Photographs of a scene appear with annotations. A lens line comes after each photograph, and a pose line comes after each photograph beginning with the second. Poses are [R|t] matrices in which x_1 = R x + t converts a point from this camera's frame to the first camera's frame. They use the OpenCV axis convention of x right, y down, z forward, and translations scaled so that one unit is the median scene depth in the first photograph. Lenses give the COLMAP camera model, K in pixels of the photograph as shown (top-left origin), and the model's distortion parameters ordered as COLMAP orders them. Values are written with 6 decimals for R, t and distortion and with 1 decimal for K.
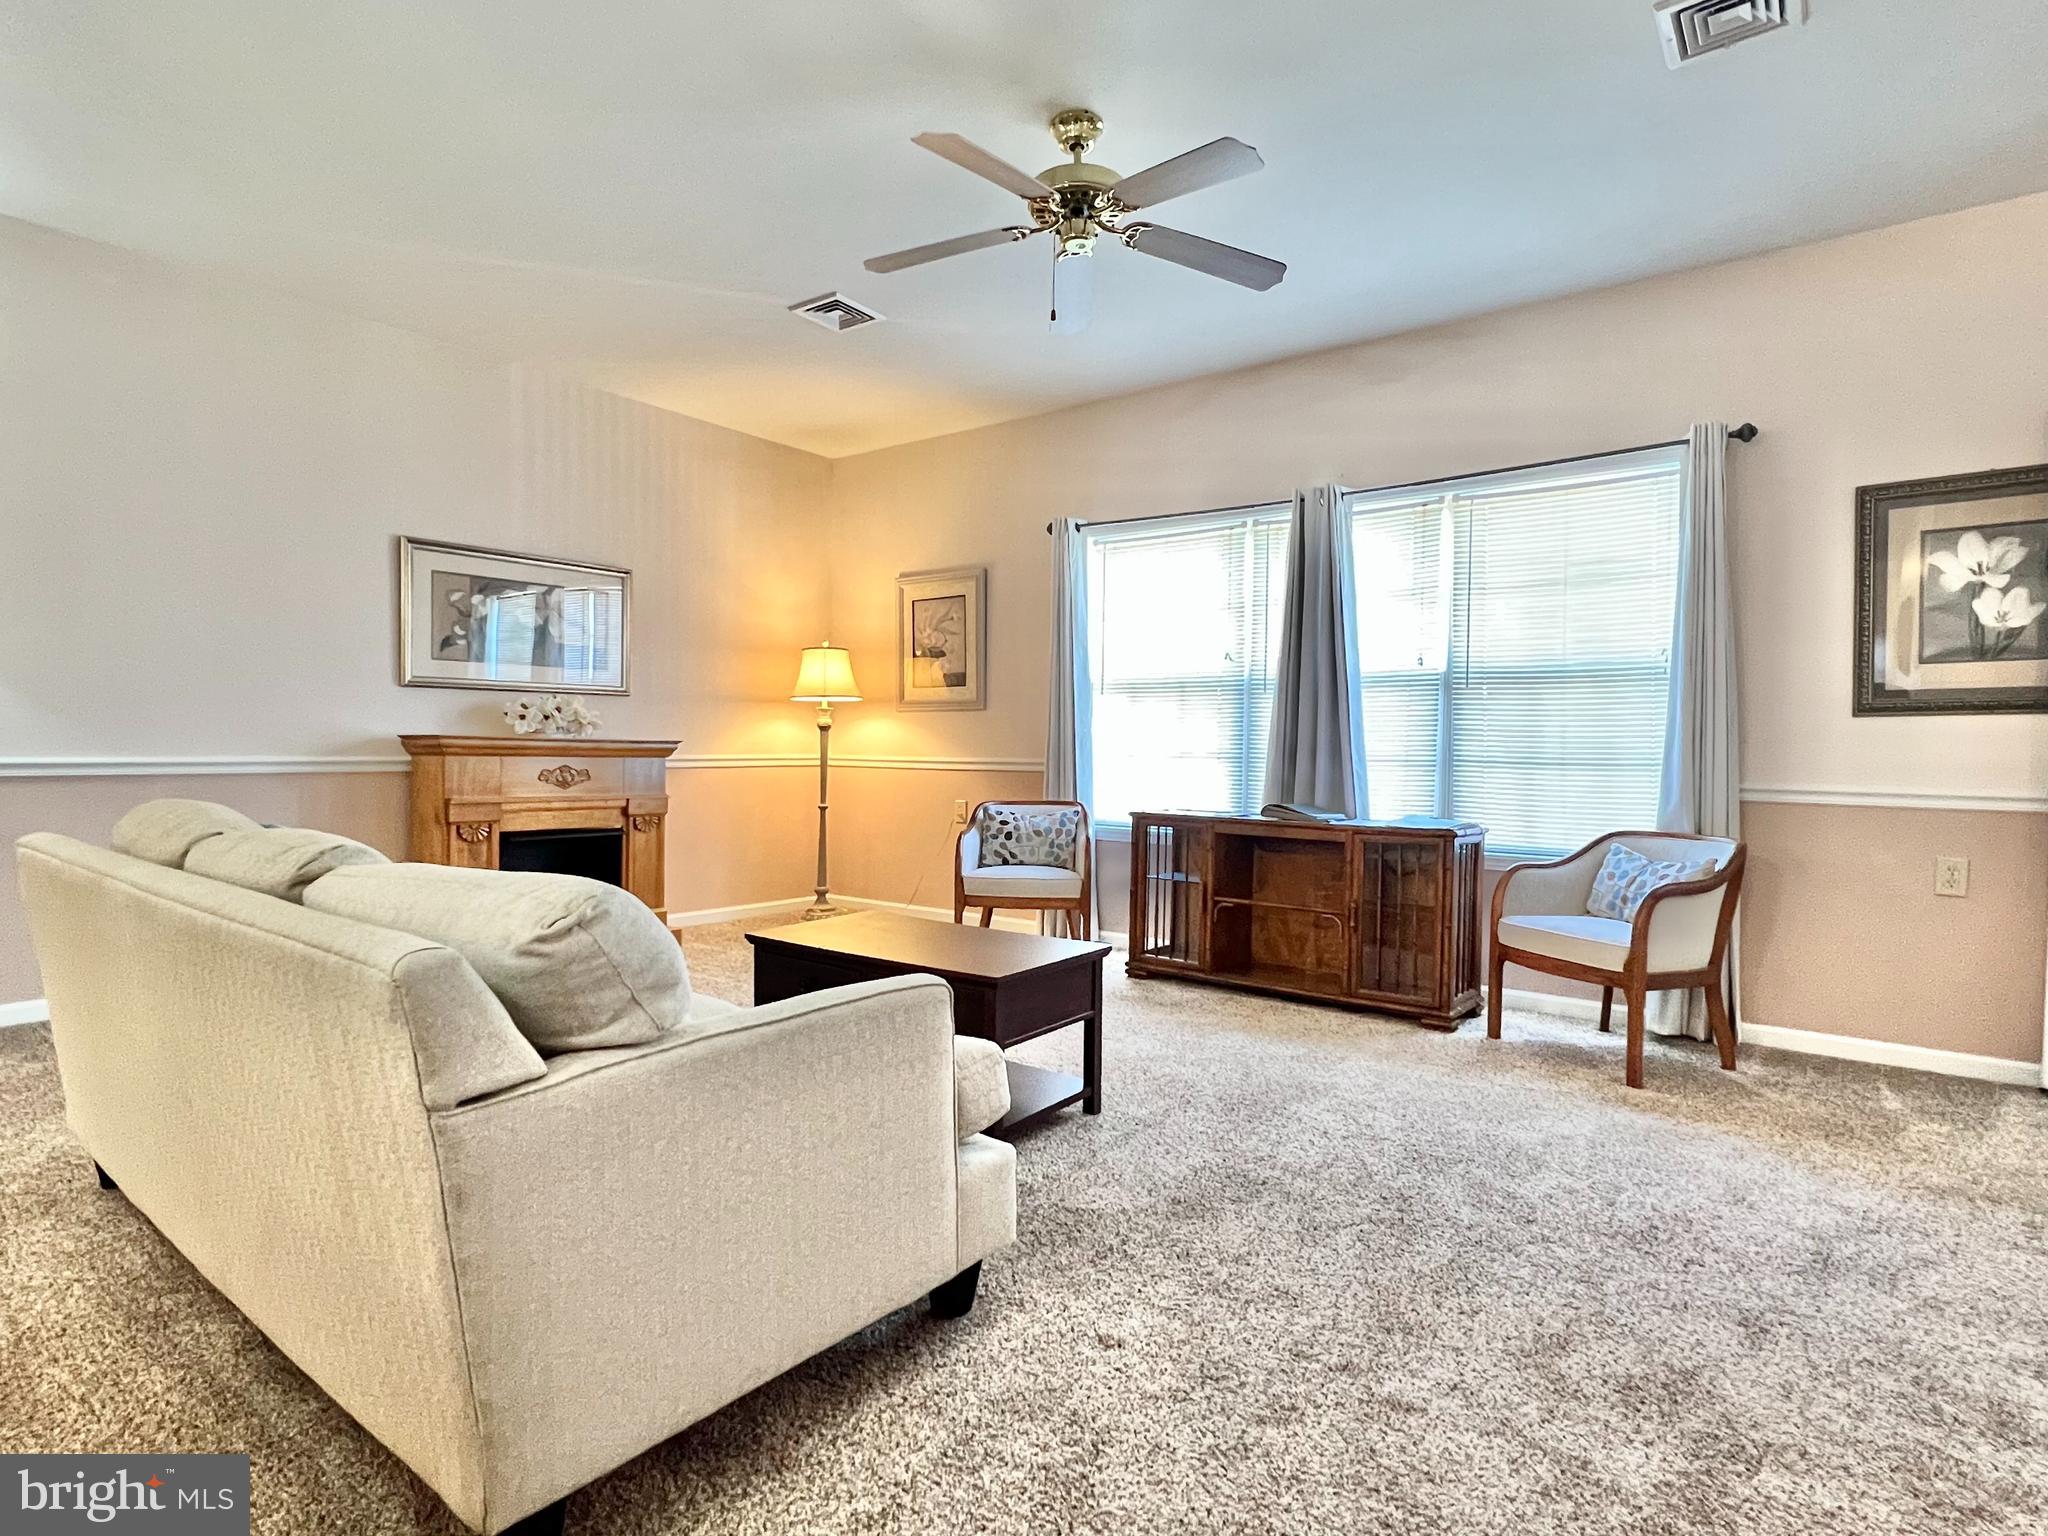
lens RADIAL K [[1071.4, 0, 1022.0], [0, 1071.4, 772.7], [0, 0, 1]] dist [-0.000547, -0.000225]
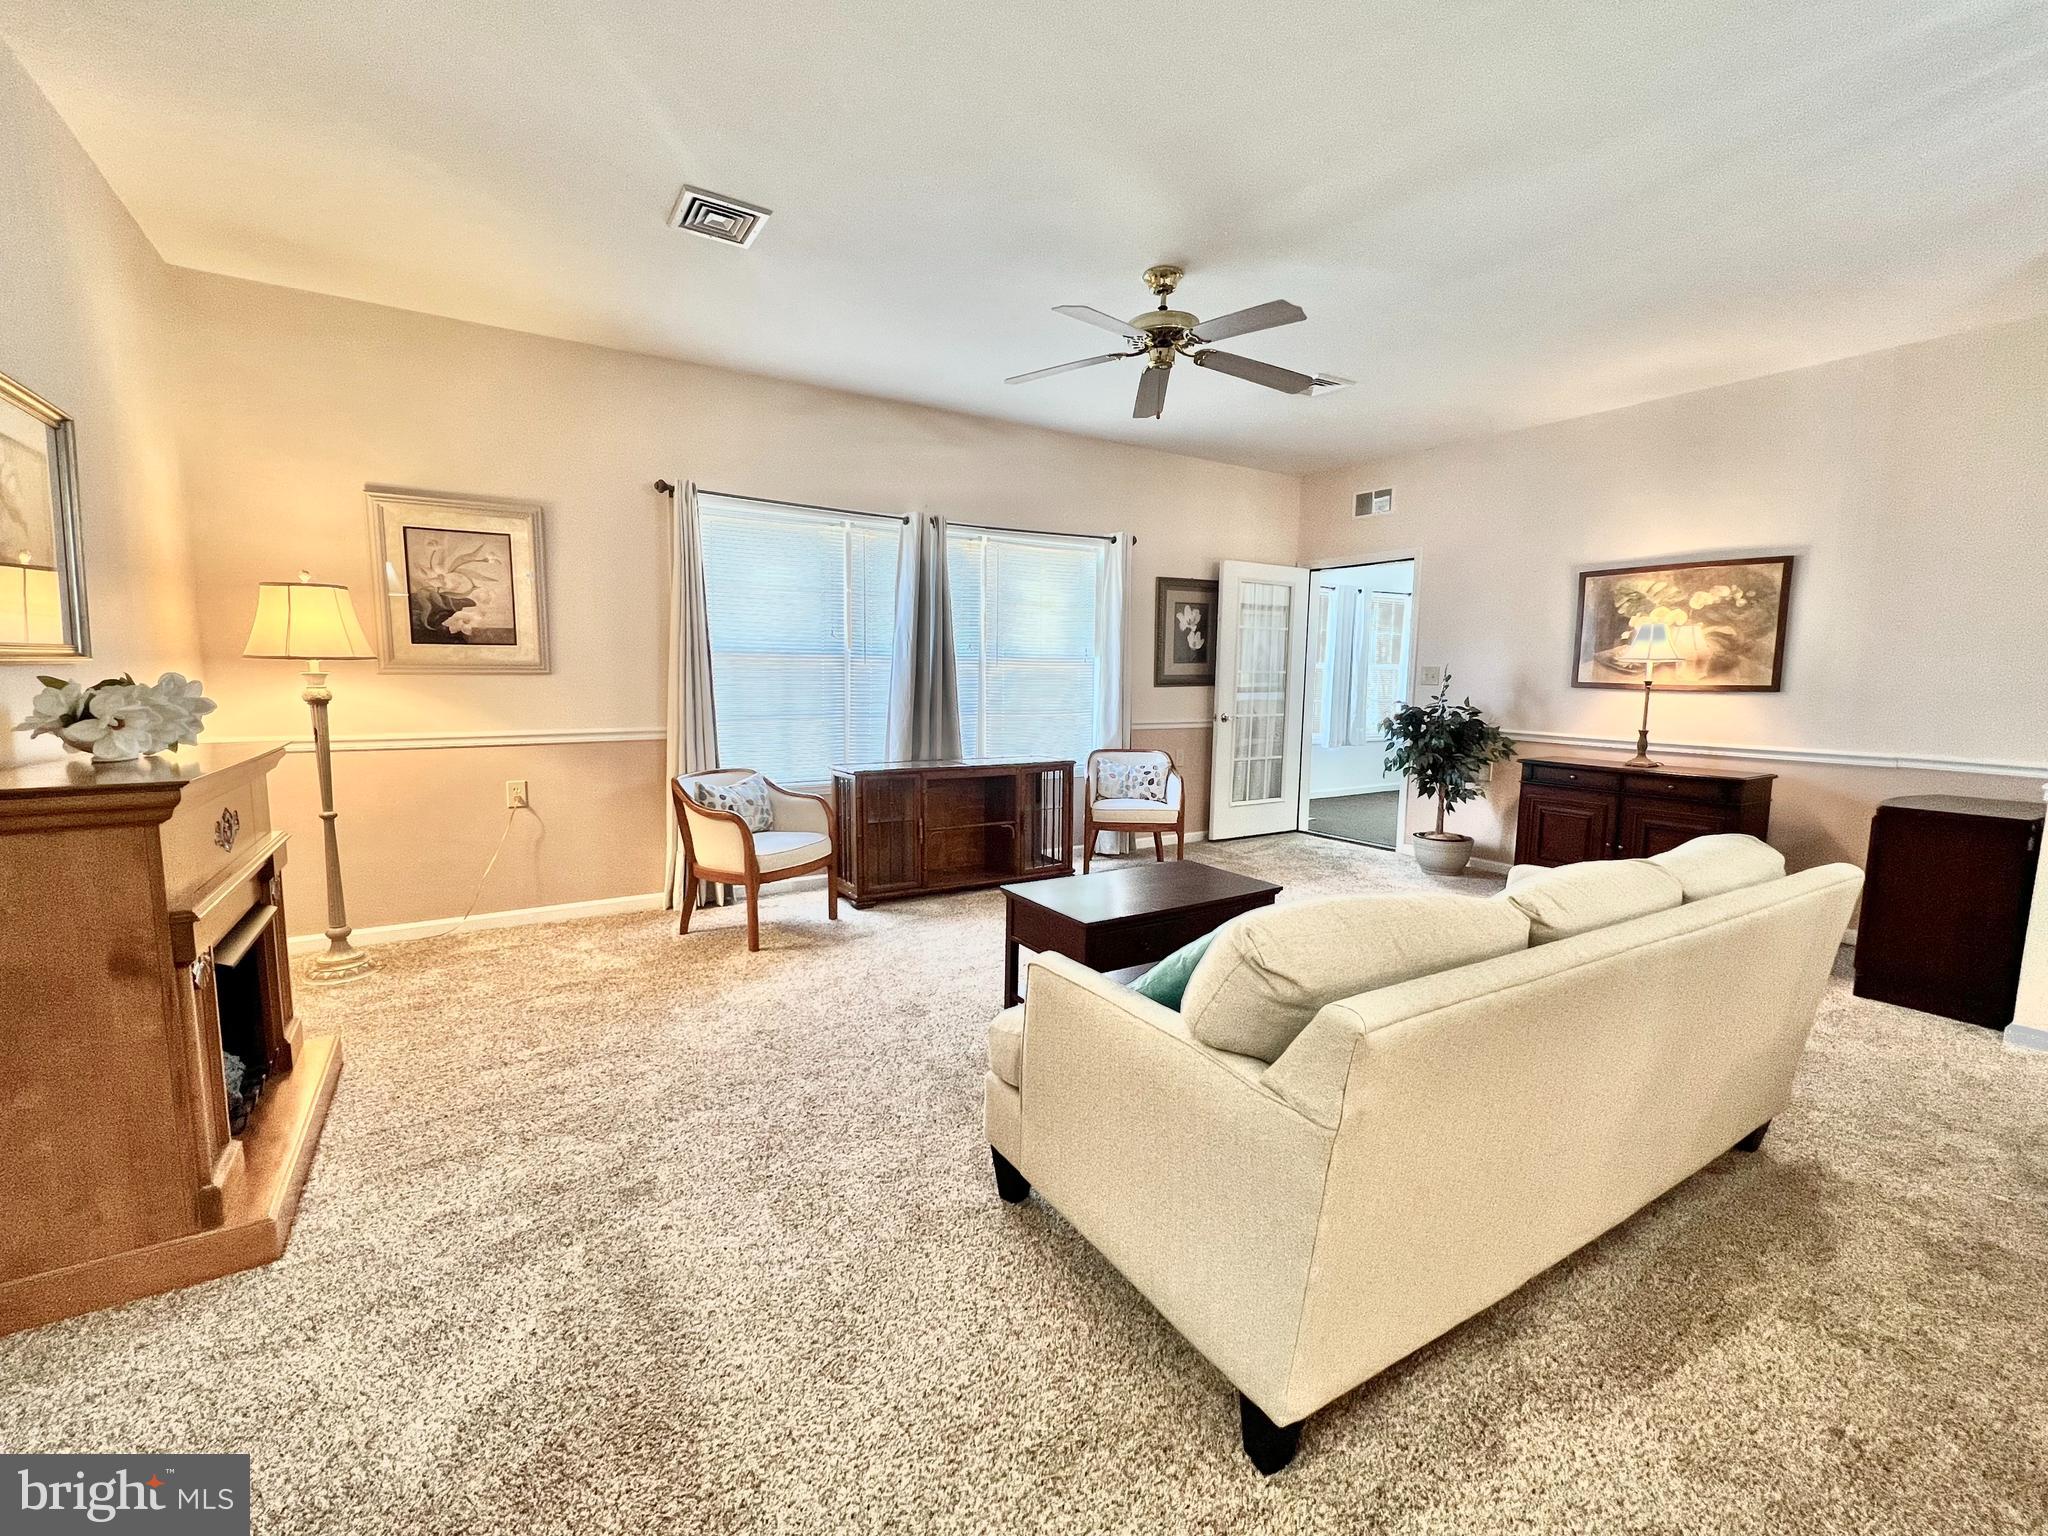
lens RADIAL K [[871.4, 0, 1019.4], [0, 871.4, 771.6], [0, 0, 1]] dist [-0.002881, 0.000335]
pose [[0.348707, -0.116617, 0.929948, -0.876193], [0.016021, 0.992826, 0.118494, -0.089359], [-0.937095, -0.026421, 0.348074, 0.609506]]
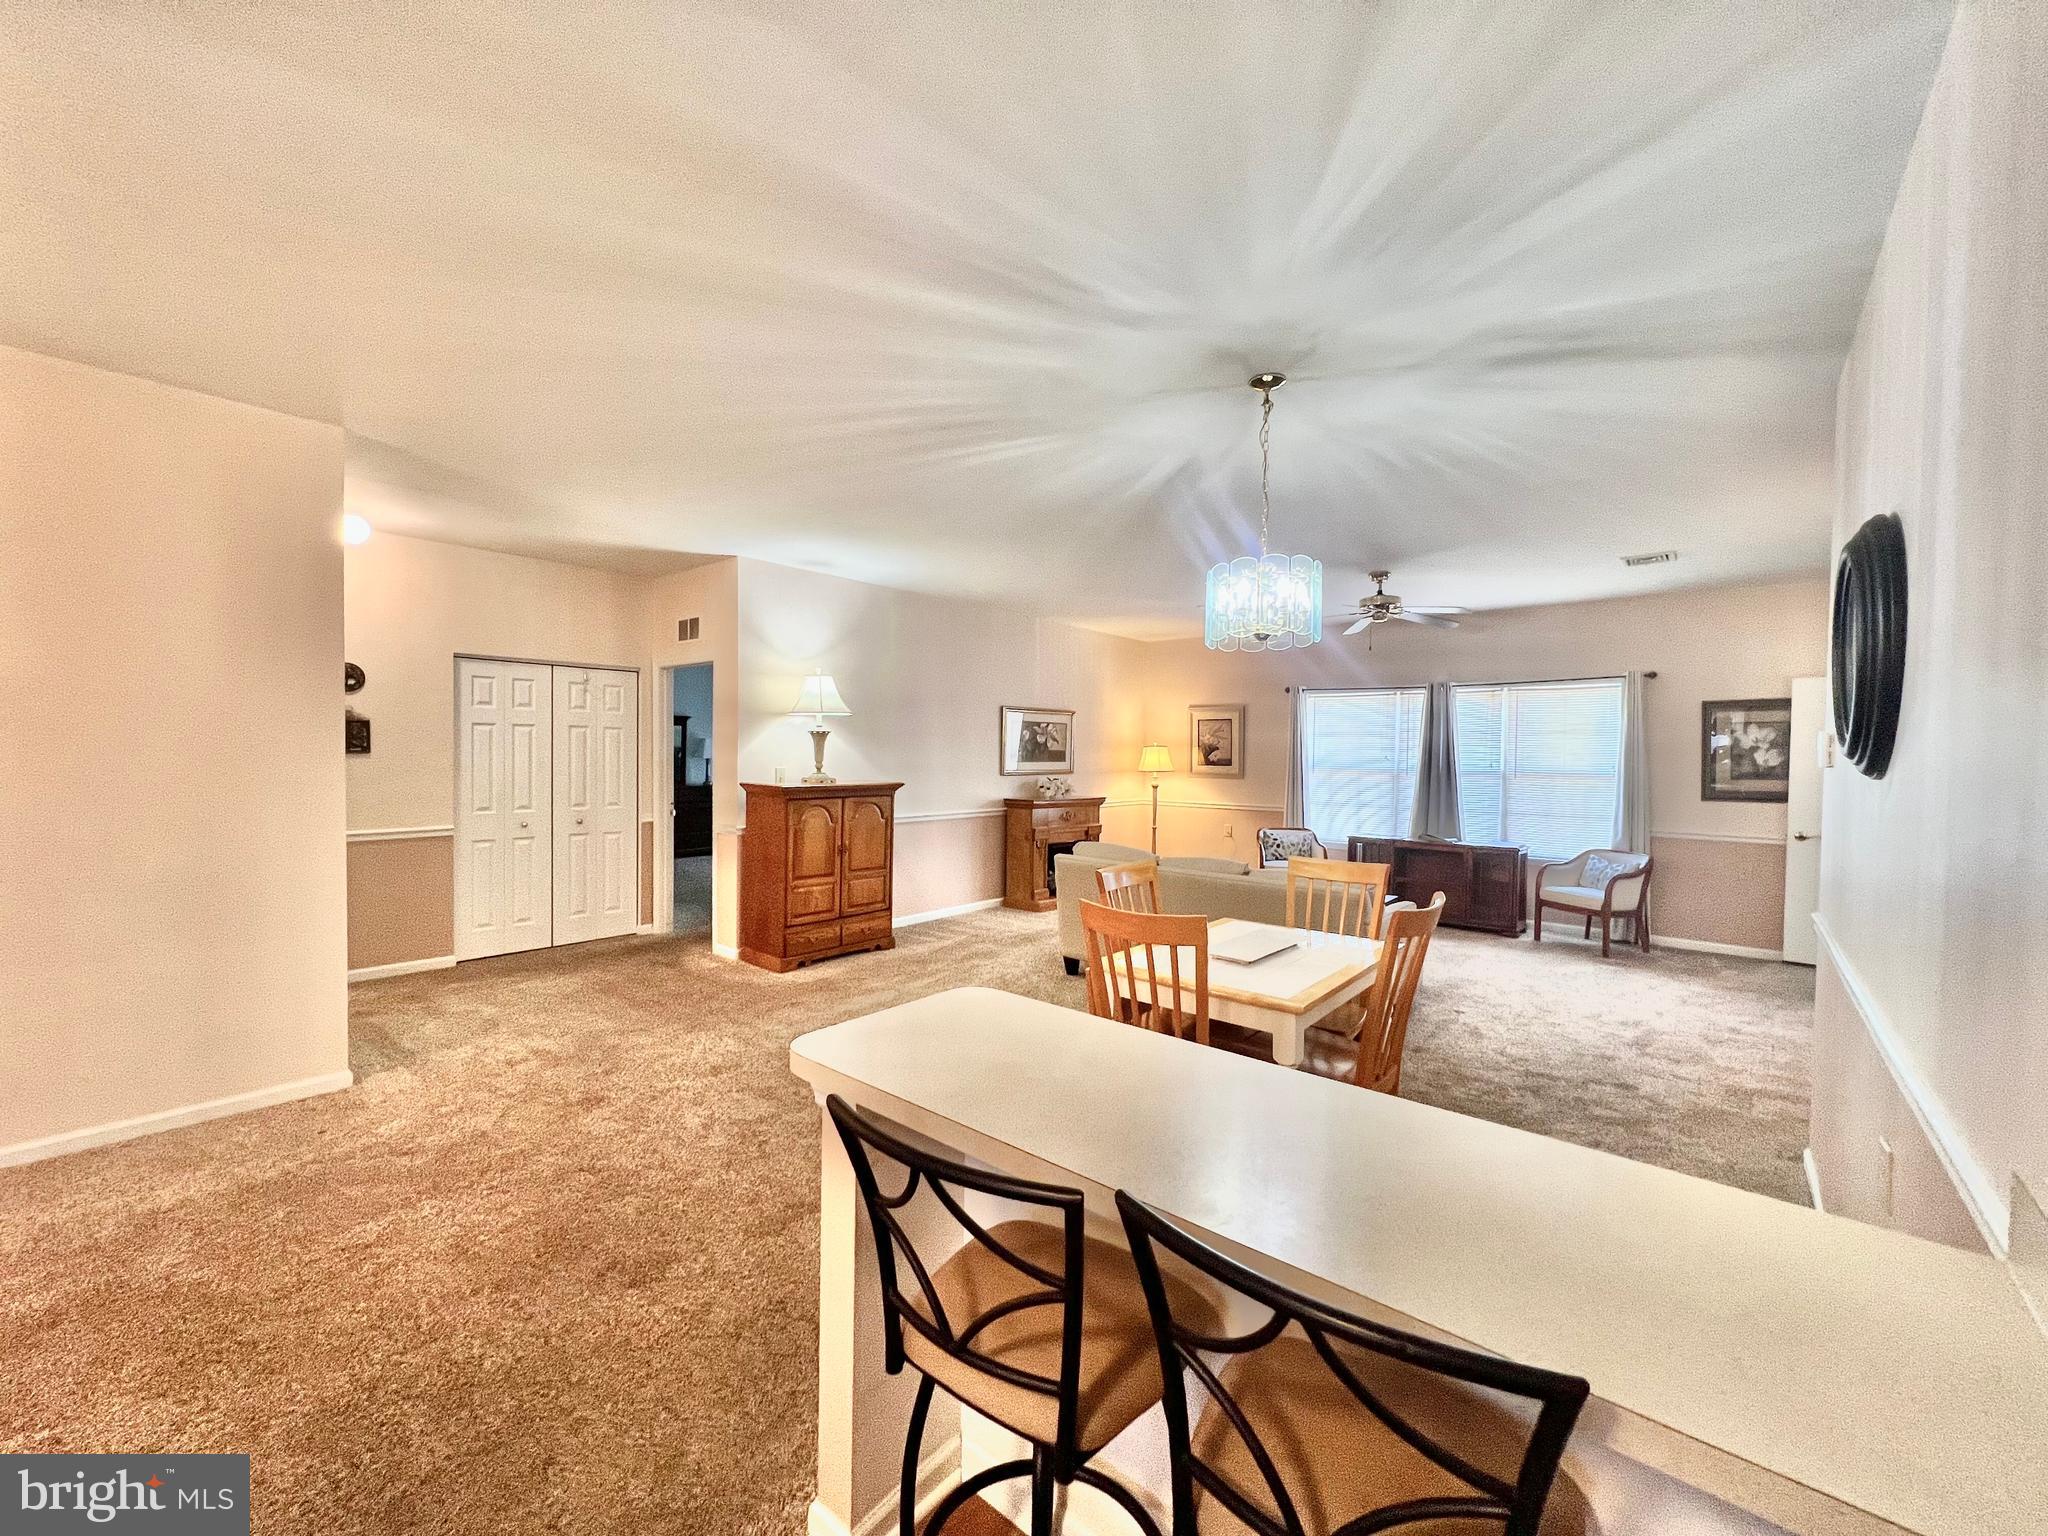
lens RADIAL K [[820.1, 0, 1022.6], [0, 820.1, 770.3], [0, 0, 1]] dist [-0.001229, -0.000326]
pose [[0.998530, 0.000759, -0.054197, -0.545193], [-0.001075, 0.999983, -0.005804, -0.099613], [0.054191, 0.005854, 0.998513, -0.780203]]
